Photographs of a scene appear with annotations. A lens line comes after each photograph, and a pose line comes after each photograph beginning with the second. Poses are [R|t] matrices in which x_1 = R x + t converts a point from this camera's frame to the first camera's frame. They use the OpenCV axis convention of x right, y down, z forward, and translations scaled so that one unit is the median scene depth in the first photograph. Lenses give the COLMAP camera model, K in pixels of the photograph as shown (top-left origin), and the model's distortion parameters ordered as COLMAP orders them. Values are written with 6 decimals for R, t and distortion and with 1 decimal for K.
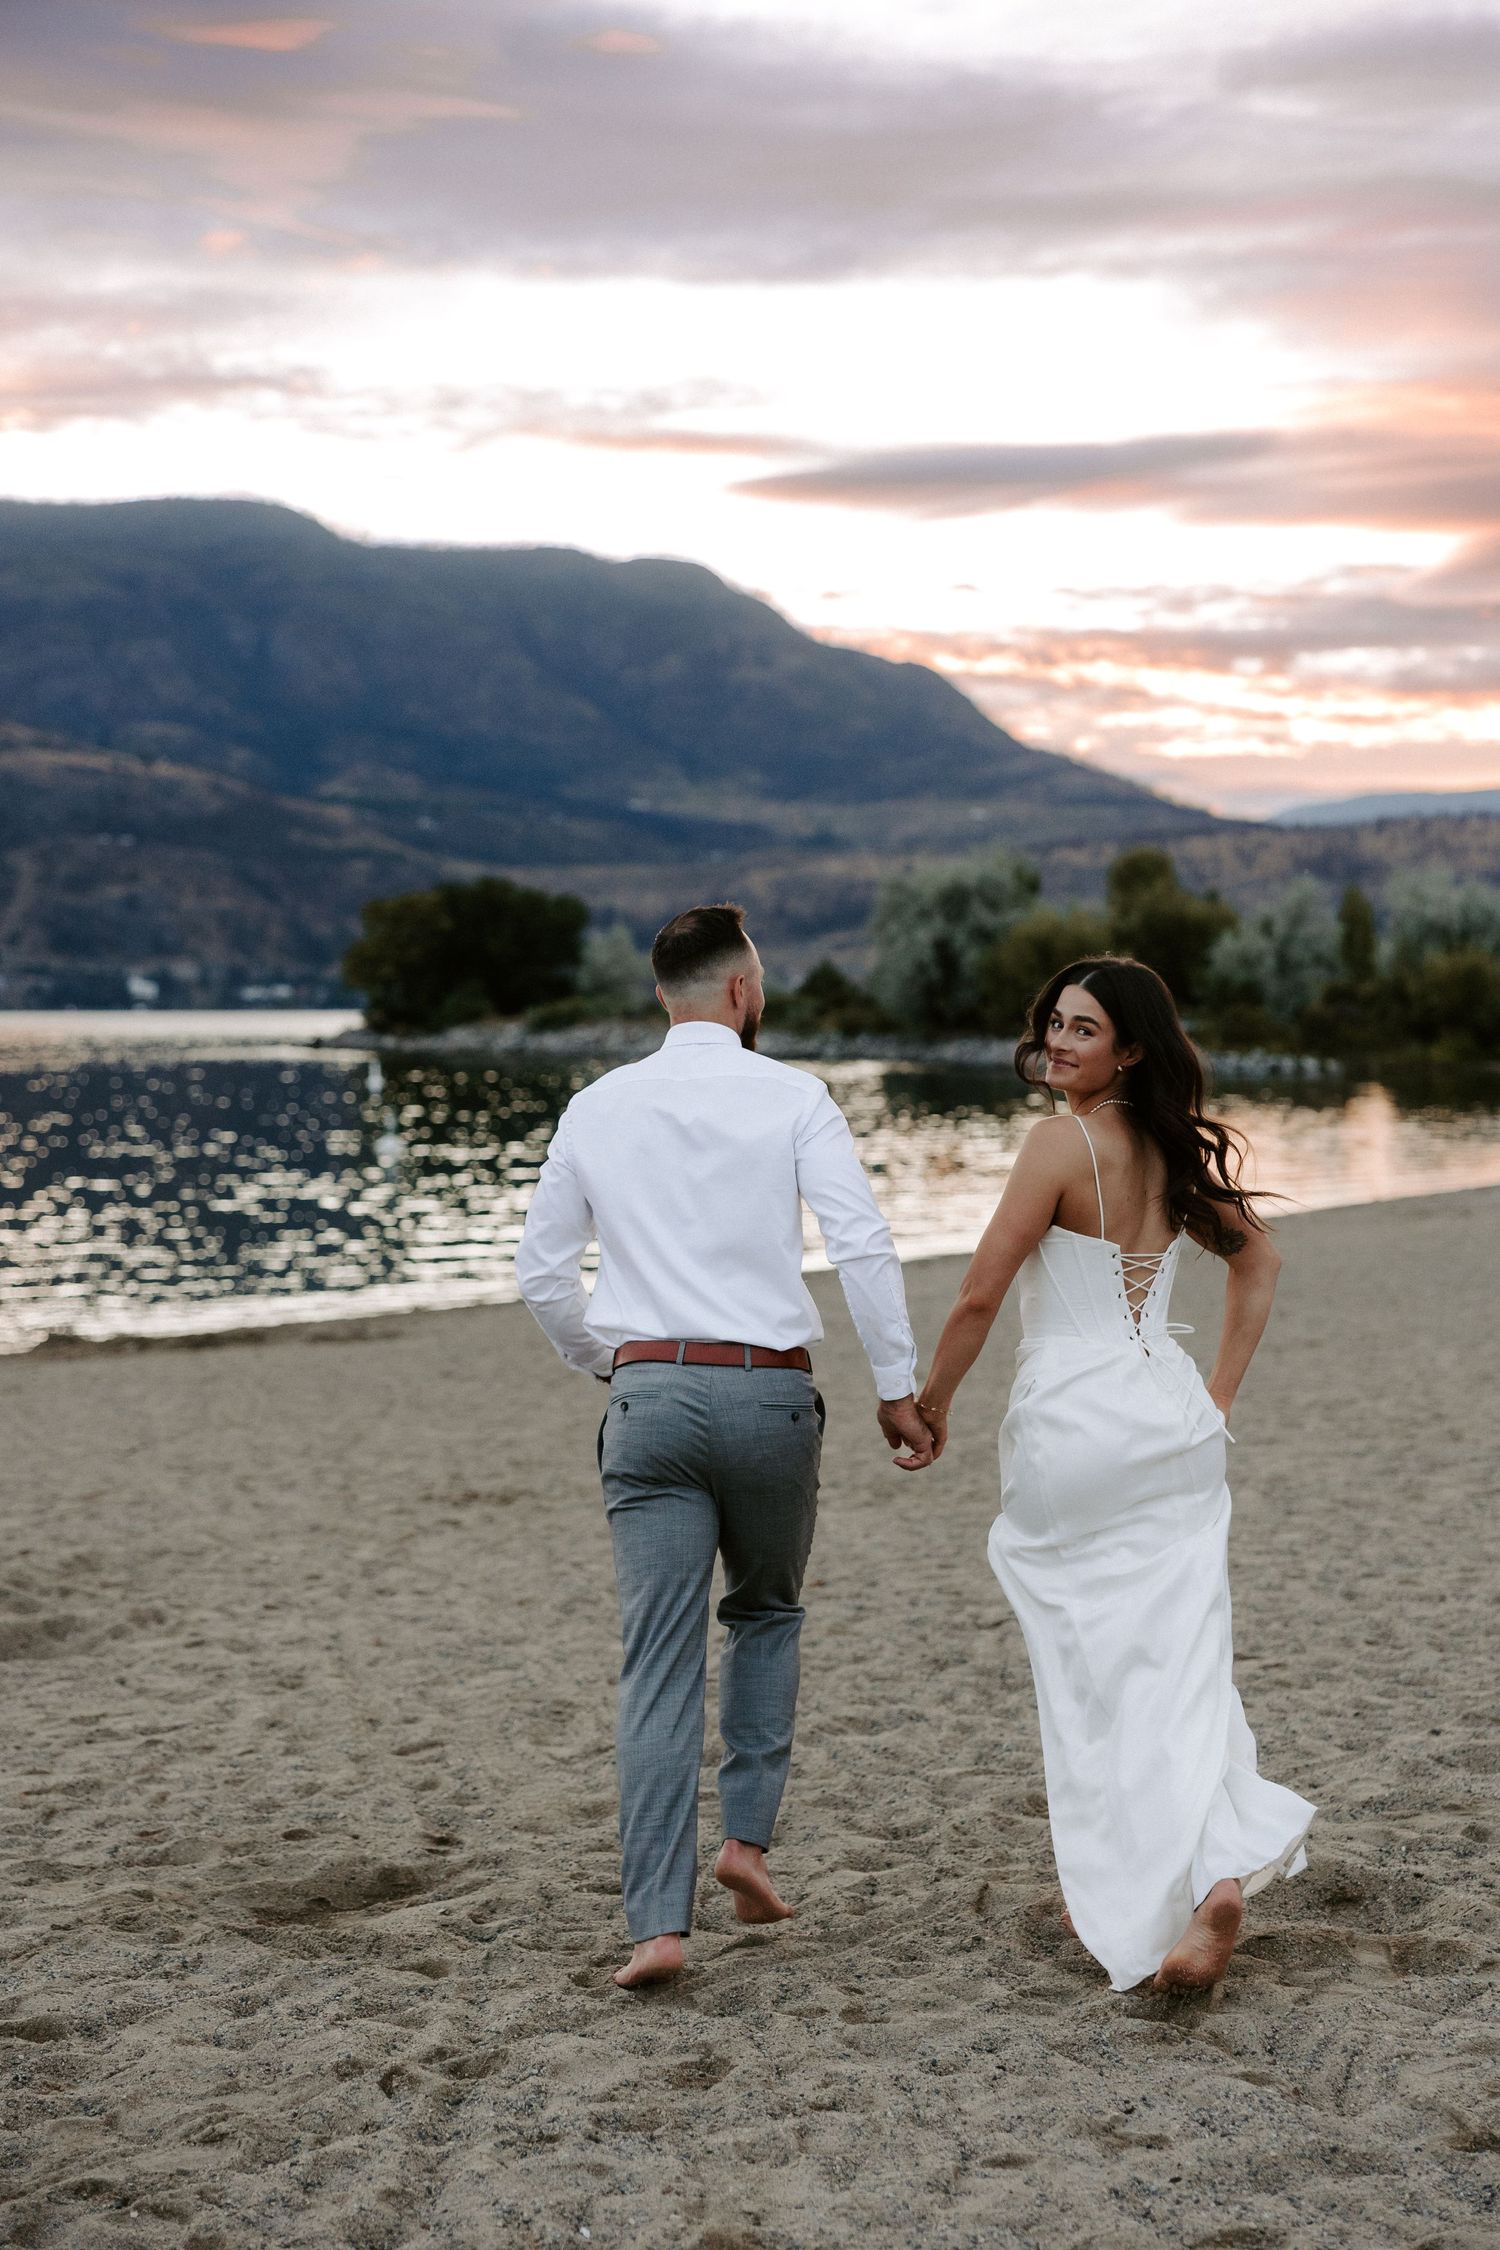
lens RADIAL K [[4869.6, 0, 750.0], [0, 4869.6, 1125.0], [0, 0, 1]] dist [0.013438, -0.049218]
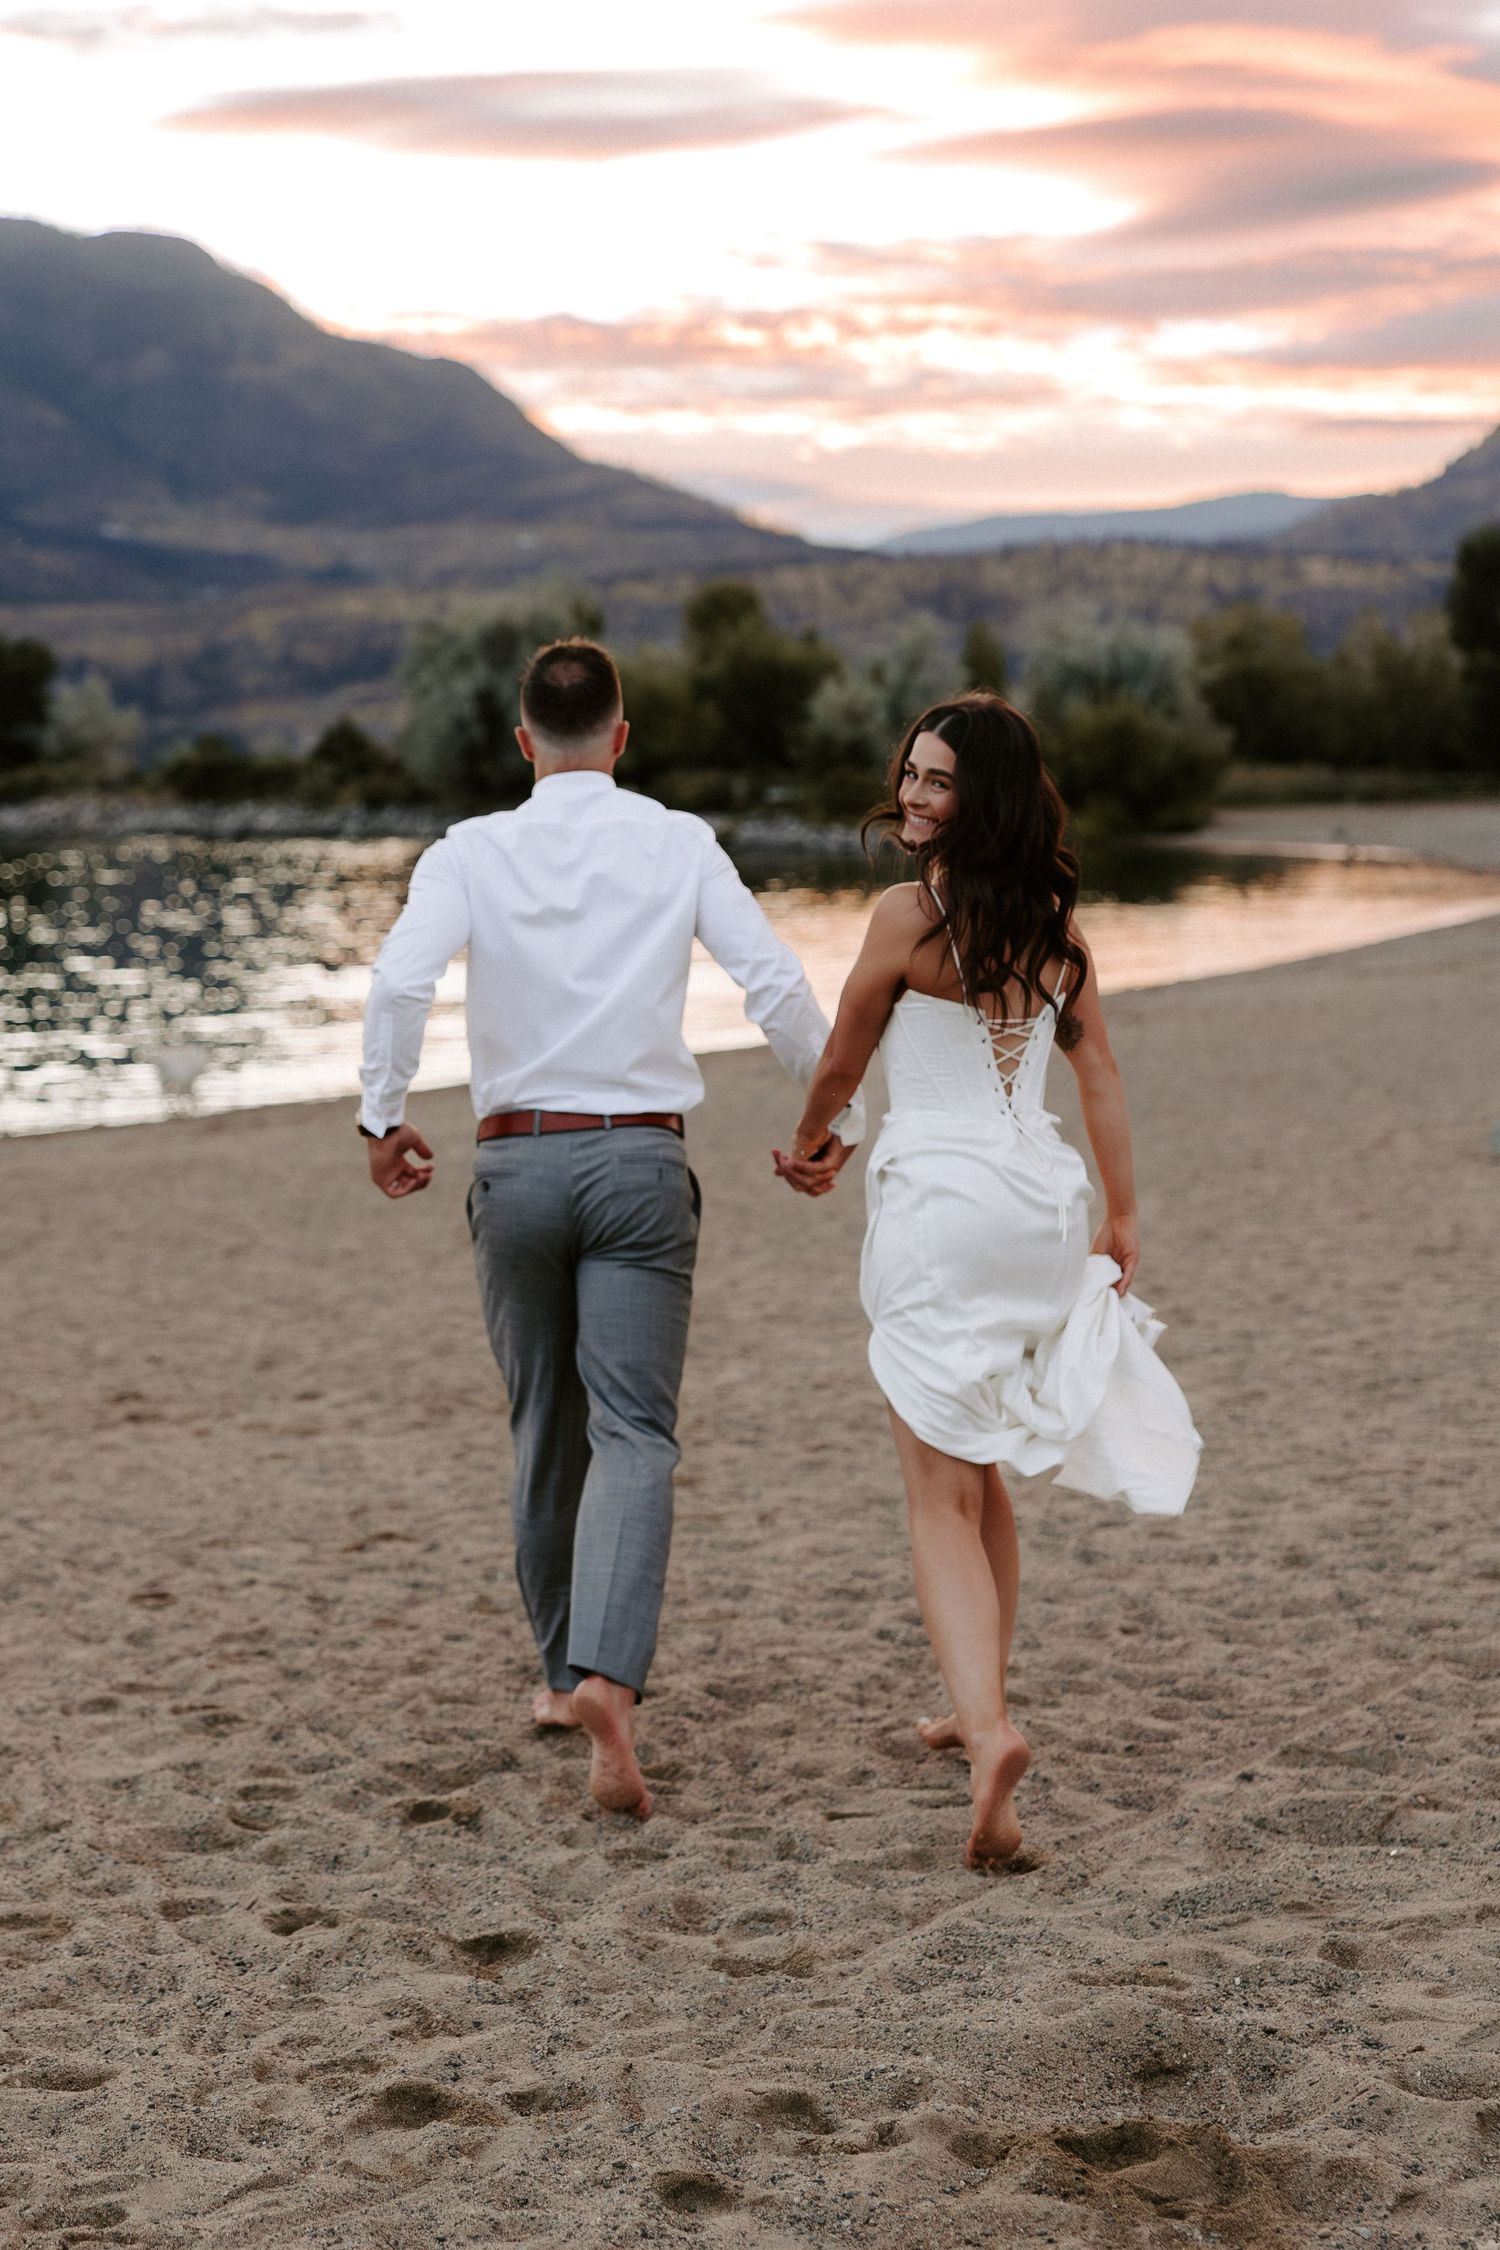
lens RADIAL K [[5234.2, 0, 750.0], [0, 5234.2, 1125.0], [0, 0, 1]] dist [-0.038765, 0.040476]
pose [[0.995519, -0.011408, 0.093871, -0.000104], [0.007629, 0.999150, 0.040514, -0.000245], [-0.094253, -0.039616, 0.994760, 0.236142]]
